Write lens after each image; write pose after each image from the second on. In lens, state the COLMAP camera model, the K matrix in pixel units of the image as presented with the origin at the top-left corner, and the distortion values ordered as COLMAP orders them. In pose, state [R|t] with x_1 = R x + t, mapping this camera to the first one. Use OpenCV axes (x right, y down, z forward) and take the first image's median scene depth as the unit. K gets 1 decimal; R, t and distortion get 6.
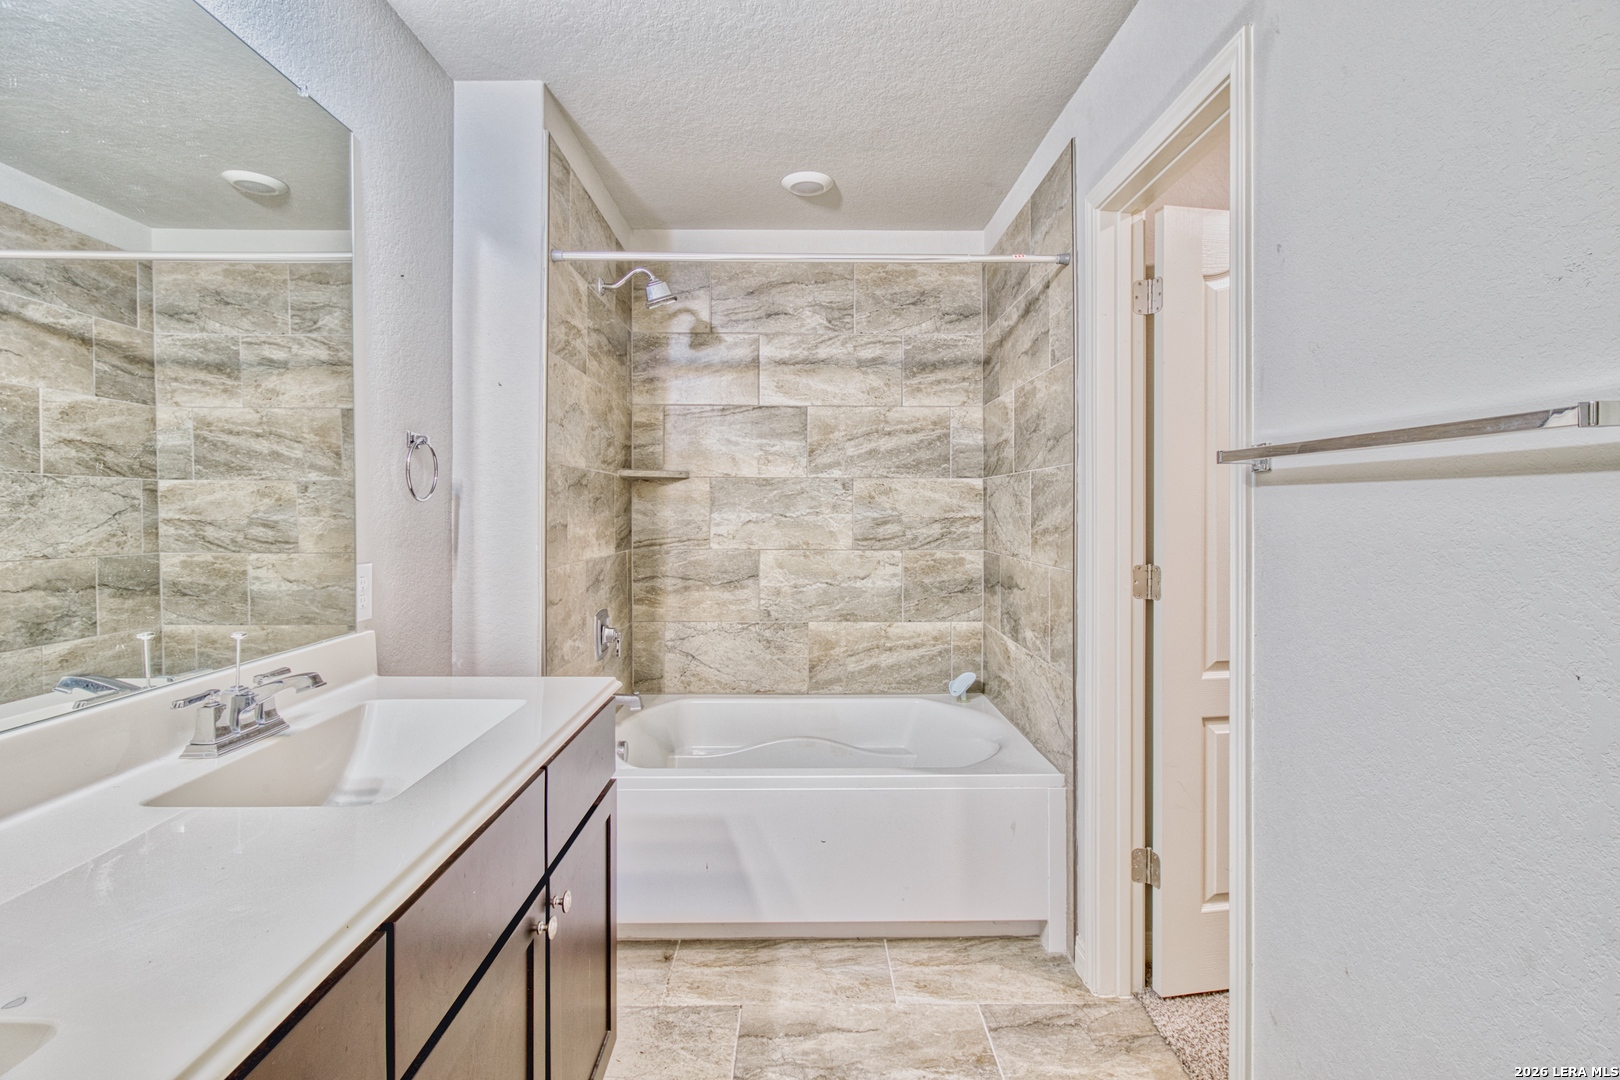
lens RADIAL K [[768.5, 0, 810.2], [0, 768.5, 511.7], [0, 0, 1]] dist [-0.000874, -0.000776]
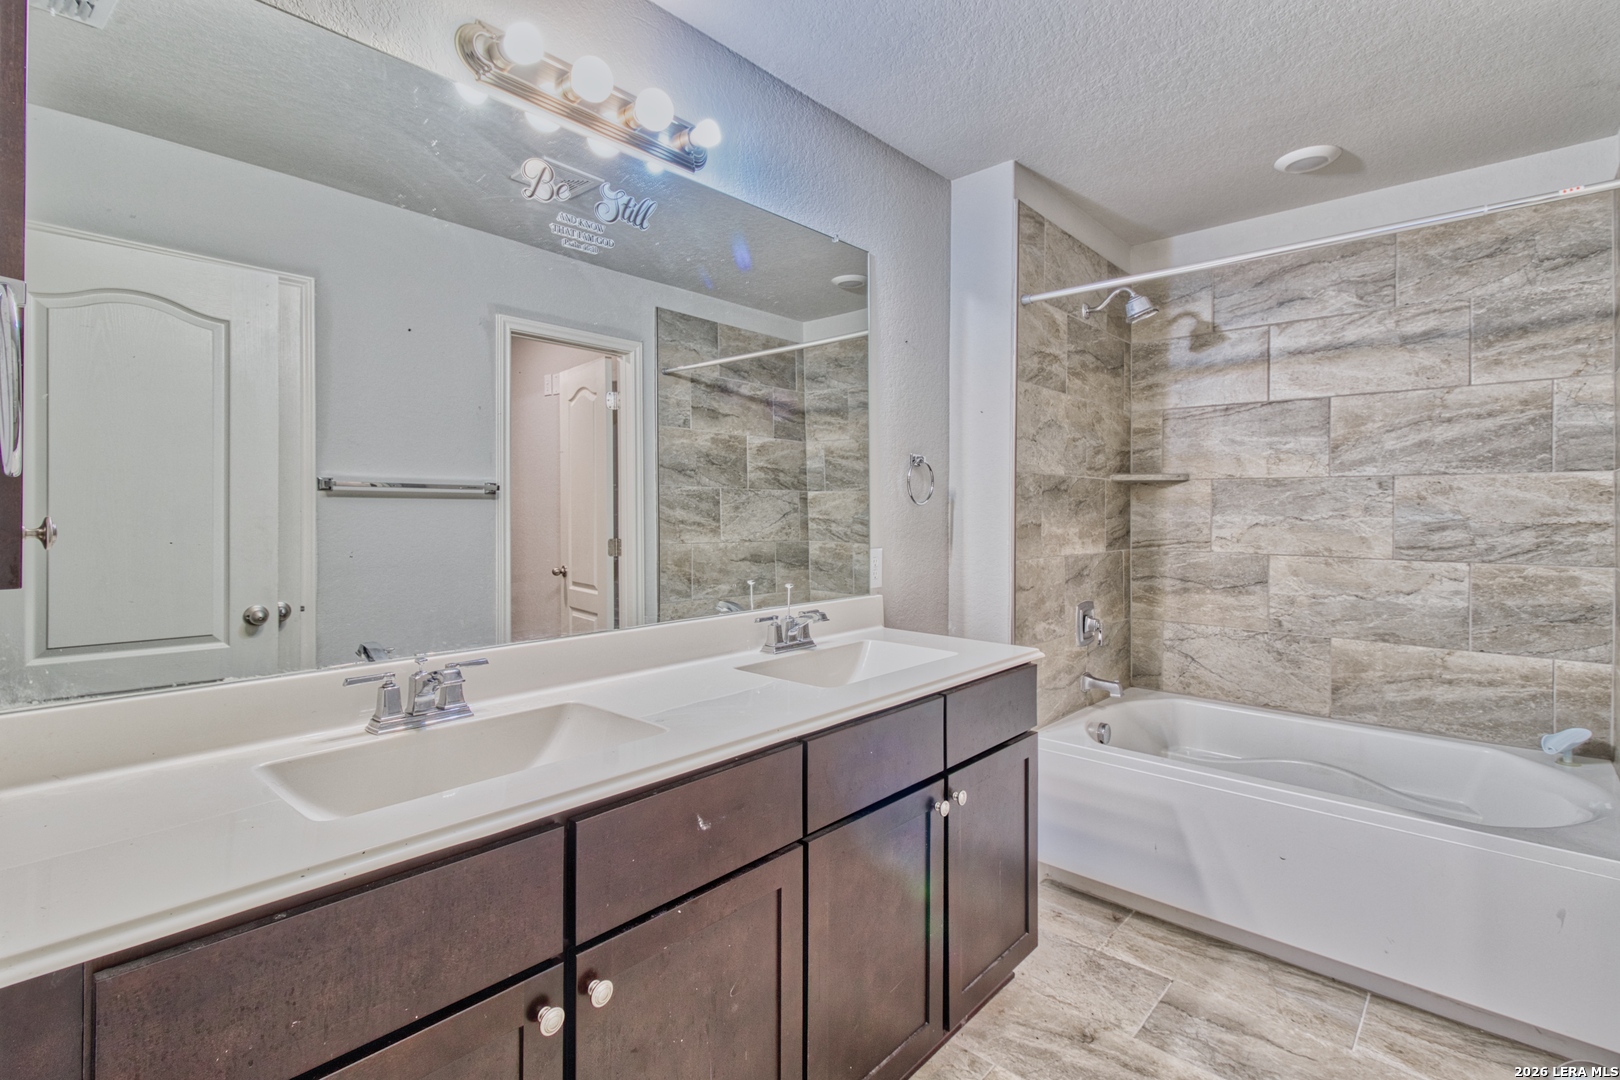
lens RADIAL K [[794.6, 0, 811.4], [0, 794.6, 518.0], [0, 0, 1]] dist [-0.001113, -0.001185]
pose [[0.718462, 0.007100, -0.695530, 0.211223], [-0.004689, 0.999975, 0.005364, 0.001878], [0.695550, -0.000592, 0.718477, -0.089813]]
